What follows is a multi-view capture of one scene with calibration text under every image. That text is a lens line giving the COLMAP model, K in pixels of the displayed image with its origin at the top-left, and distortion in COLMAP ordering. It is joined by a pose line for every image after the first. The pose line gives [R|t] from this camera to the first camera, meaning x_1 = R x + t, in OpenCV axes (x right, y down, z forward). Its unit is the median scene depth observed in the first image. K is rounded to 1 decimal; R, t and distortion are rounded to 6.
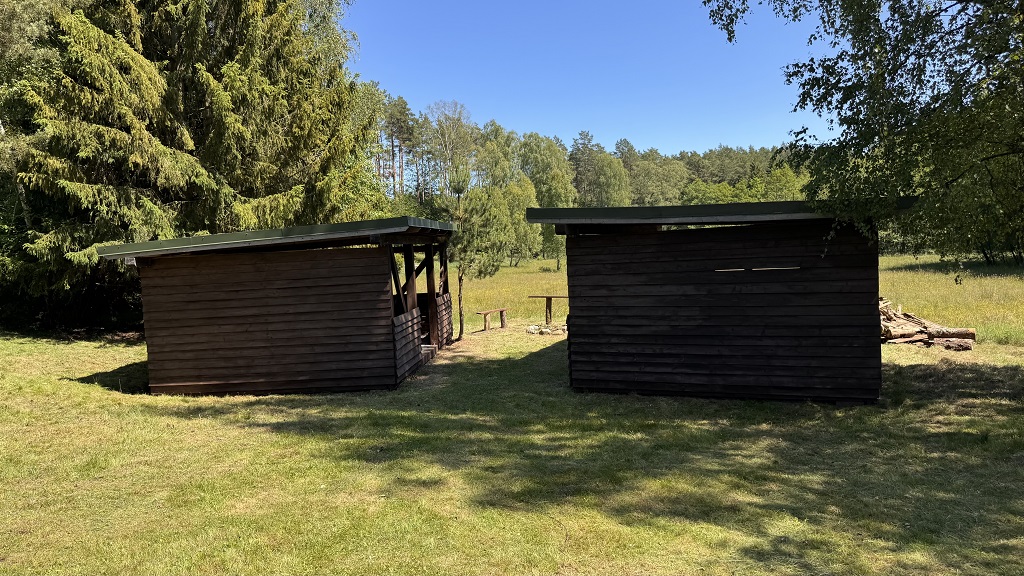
lens RADIAL K [[710.4, 0, 504.7], [0, 710.4, 291.2], [0, 0, 1]] dist [0.077123, -0.000705]
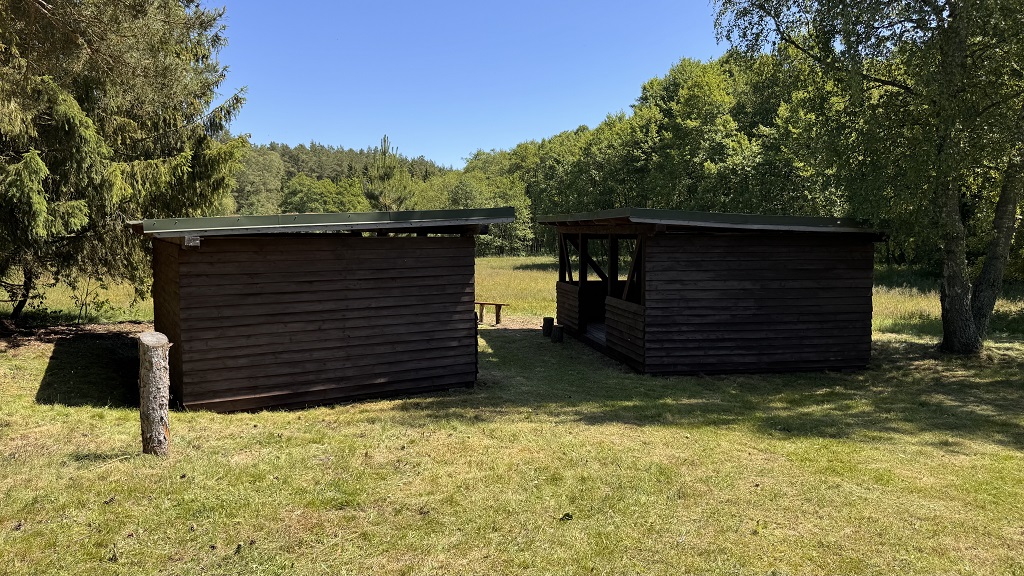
lens RADIAL K [[710.4, 0, 502.8], [0, 710.4, 282.4], [0, 0, 1]] dist [0.077123, -0.000705]
pose [[0.839354, 0.009552, 0.543501, -0.641539], [-0.007151, 0.999953, -0.006532, 0.004344], [-0.543538, 0.001596, 0.839383, 0.178475]]
